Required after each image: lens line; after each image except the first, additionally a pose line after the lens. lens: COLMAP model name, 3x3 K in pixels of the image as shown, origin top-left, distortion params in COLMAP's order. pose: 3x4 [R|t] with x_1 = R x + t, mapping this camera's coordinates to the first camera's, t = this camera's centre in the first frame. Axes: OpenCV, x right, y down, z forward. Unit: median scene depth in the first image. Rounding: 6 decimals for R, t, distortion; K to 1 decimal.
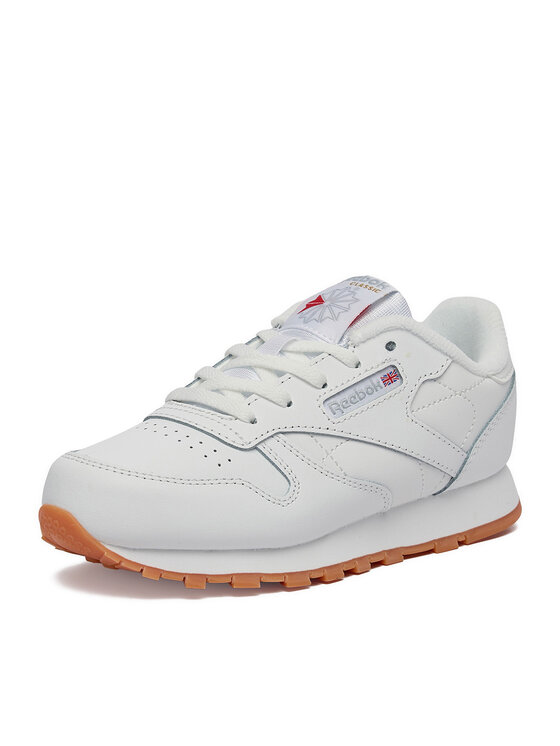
lens RADIAL K [[1881.5, 0, 280.0], [0, 1881.5, 373.0], [0, 0, 1]] dist [-0.027343, -0.050379]
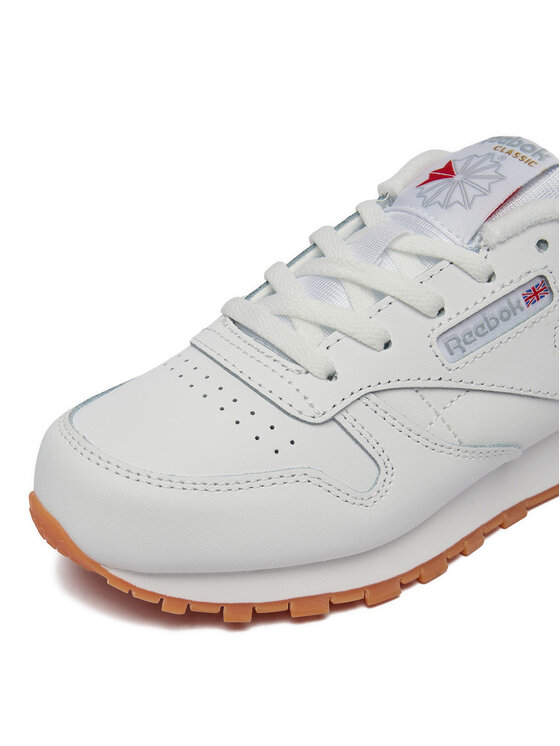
lens RADIAL K [[813.3, 0, 362.8], [0, 813.3, 373.1], [0, 0, 1]] dist [0.013916, 0.013514]
pose [[0.995166, 0.069109, -0.069774, 0.017449], [-0.032187, 0.900766, 0.433110, -0.103547], [0.092782, -0.428771, 0.898636, 0.719716]]
